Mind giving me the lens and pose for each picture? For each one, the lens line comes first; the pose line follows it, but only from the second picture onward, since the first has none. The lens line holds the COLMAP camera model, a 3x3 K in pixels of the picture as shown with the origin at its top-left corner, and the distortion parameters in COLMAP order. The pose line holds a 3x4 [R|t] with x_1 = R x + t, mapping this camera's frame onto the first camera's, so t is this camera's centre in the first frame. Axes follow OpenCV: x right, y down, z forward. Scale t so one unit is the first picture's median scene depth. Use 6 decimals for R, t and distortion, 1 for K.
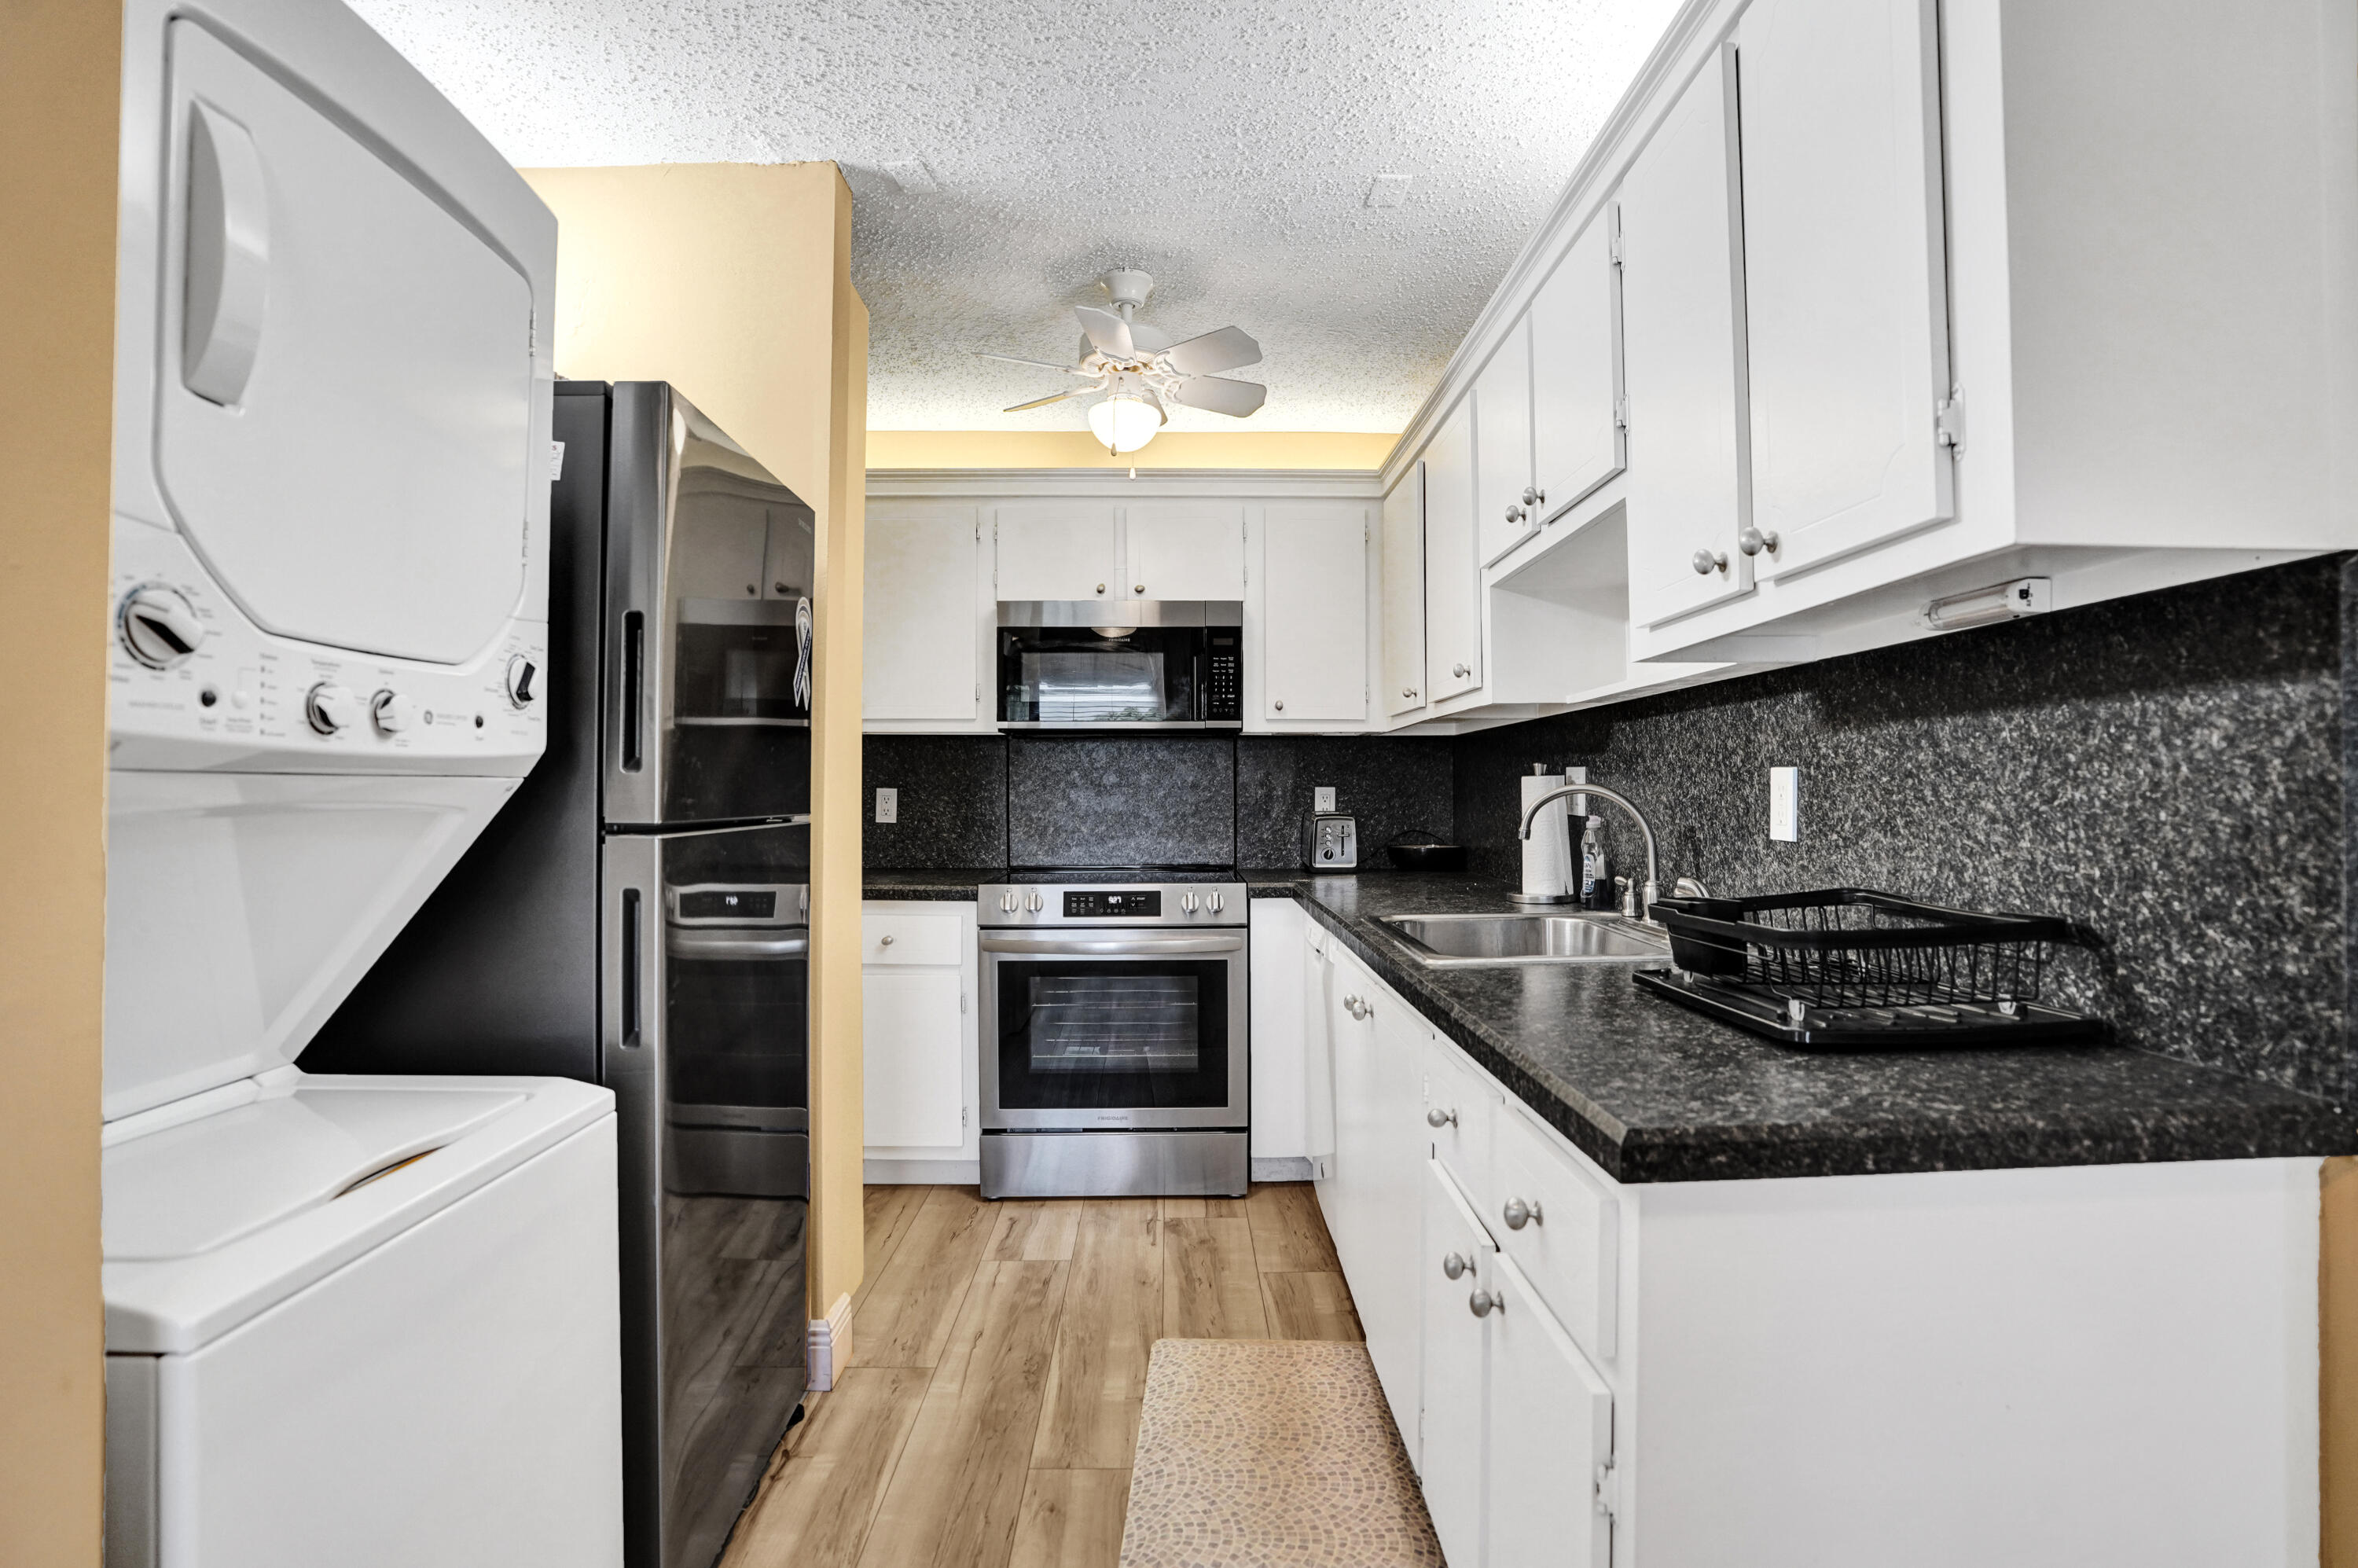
lens RADIAL K [[1167.7, 0, 1223.0], [0, 1167.7, 760.0], [0, 0, 1]] dist [-0.054556, 0.011643]
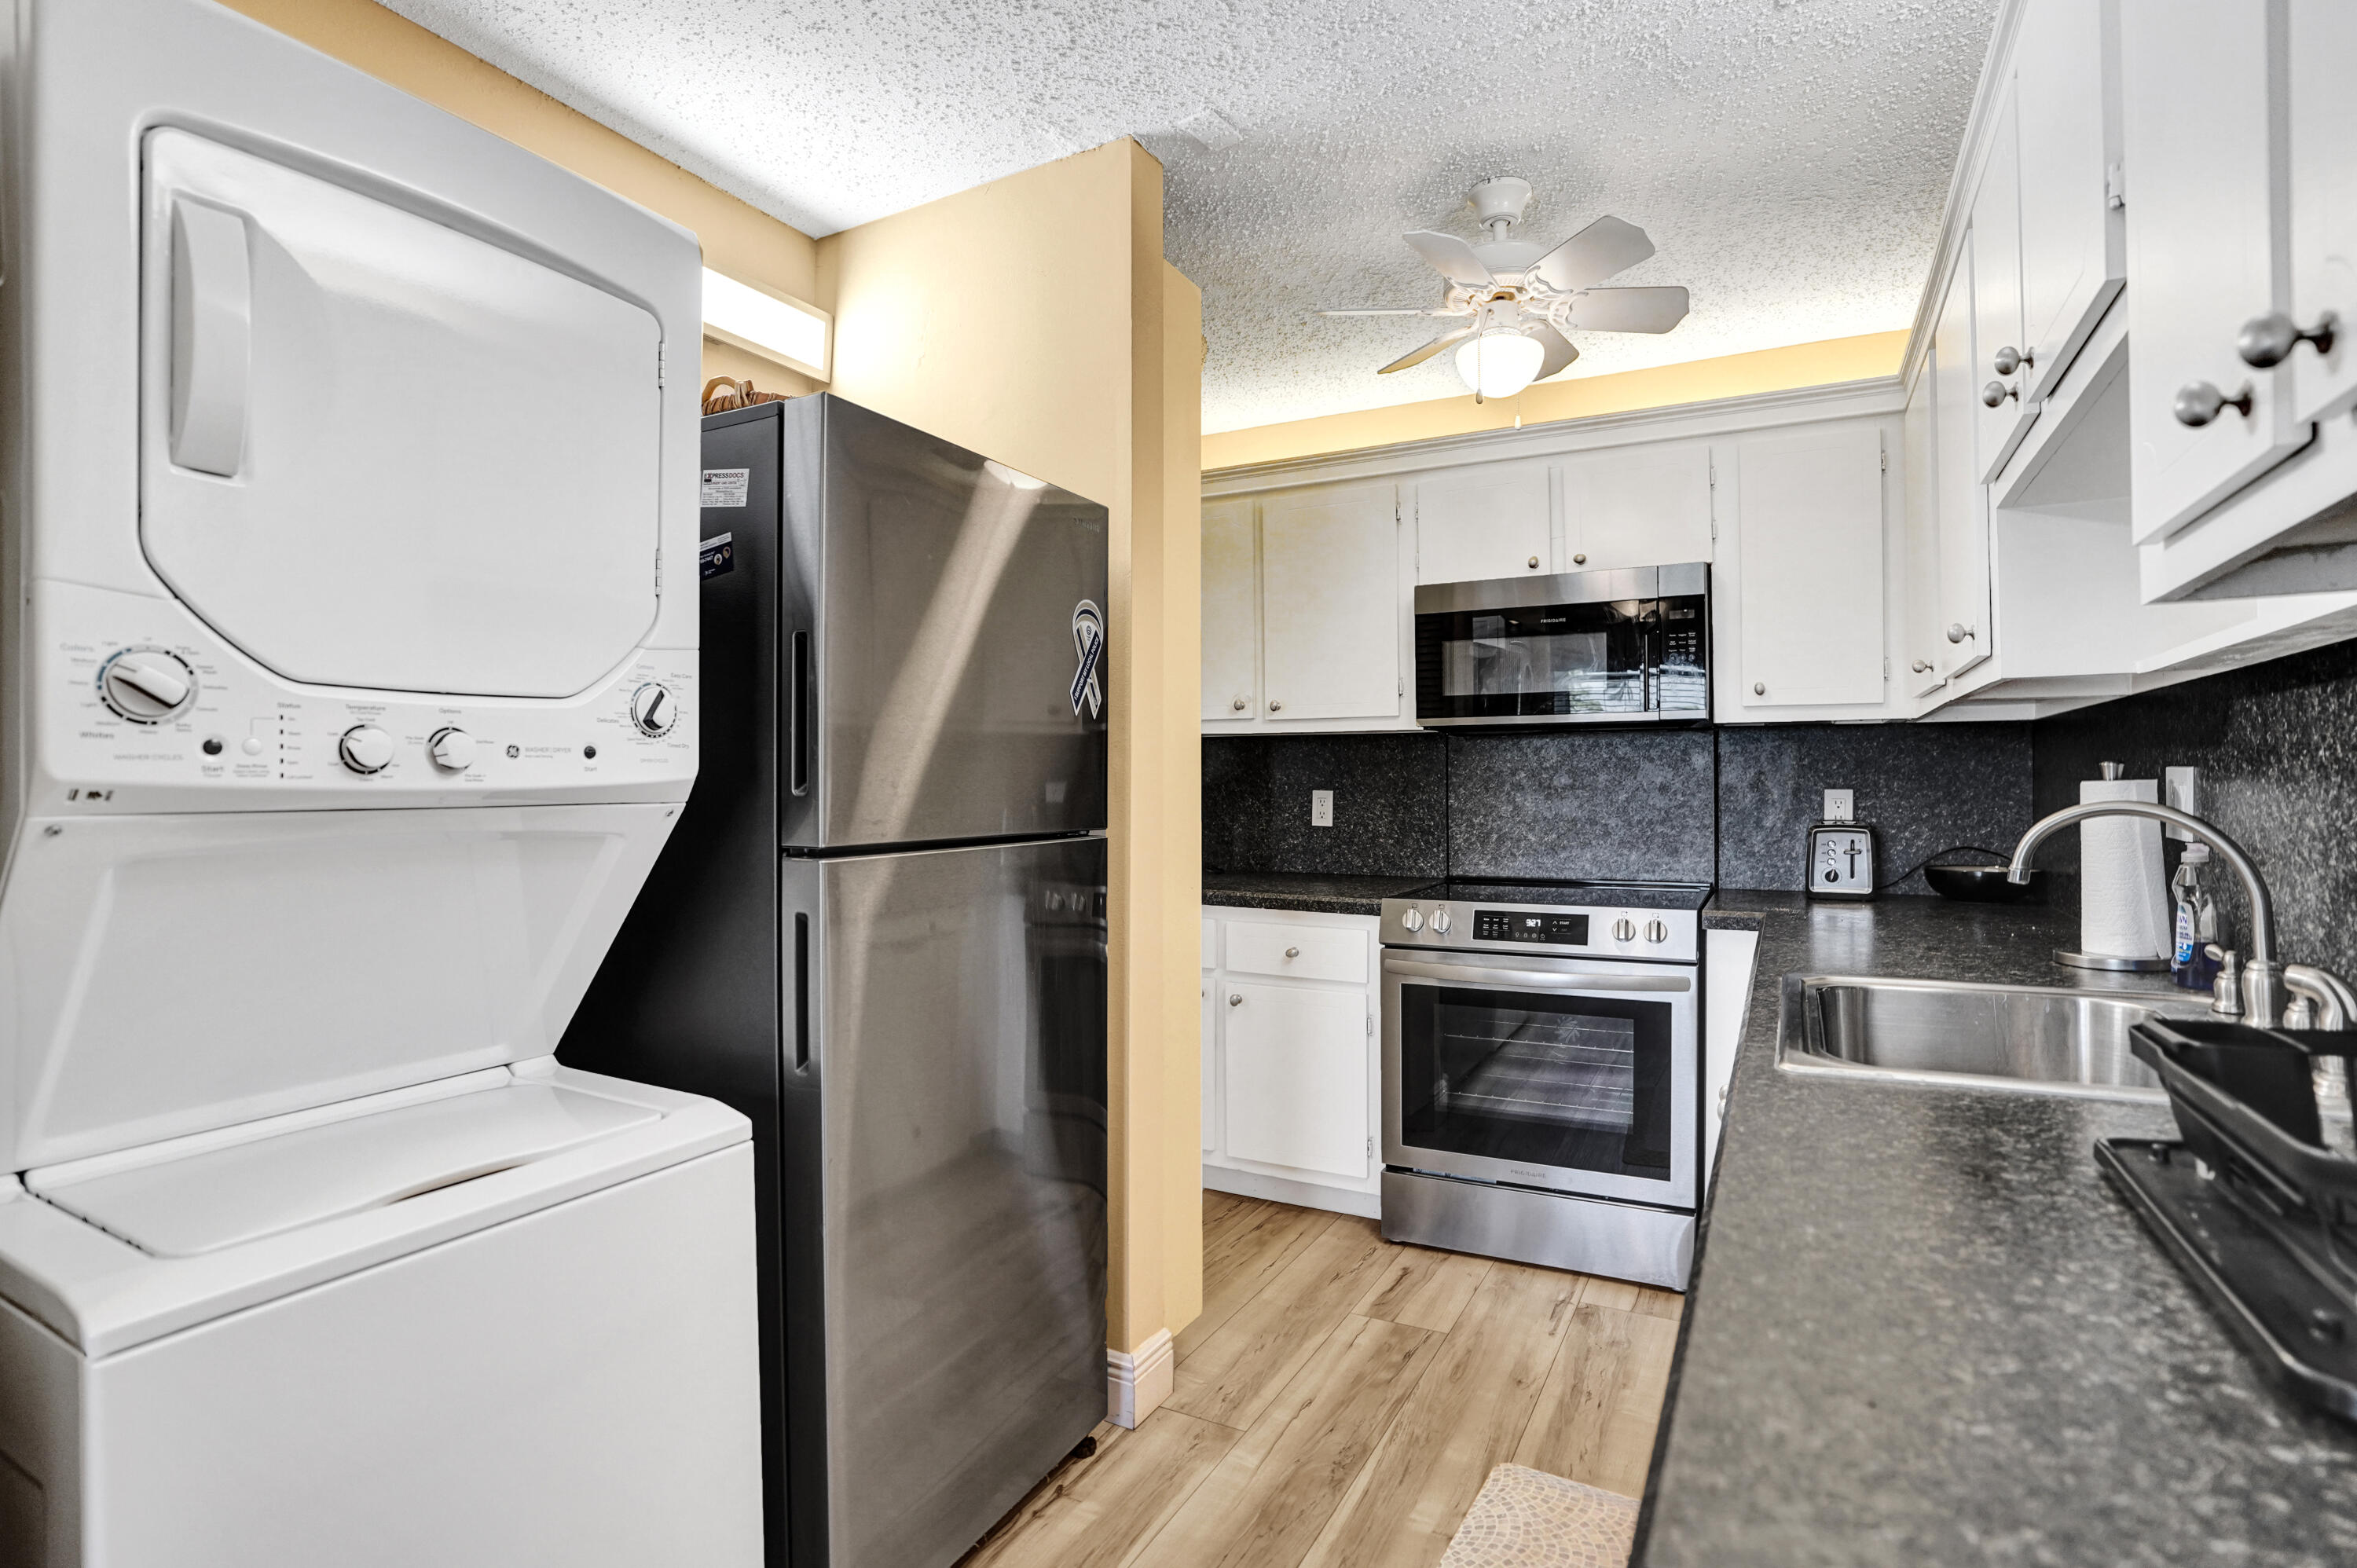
lens RADIAL K [[1167.2, 0, 1163.7], [0, 1167.2, 776.0], [0, 0, 1]] dist [-0.054556, 0.011643]
pose [[0.862102, -0.004805, -0.506711, 0.131221], [0.015539, 0.999735, 0.016957, -0.009189], [0.506496, -0.022493, 0.861949, 0.152880]]
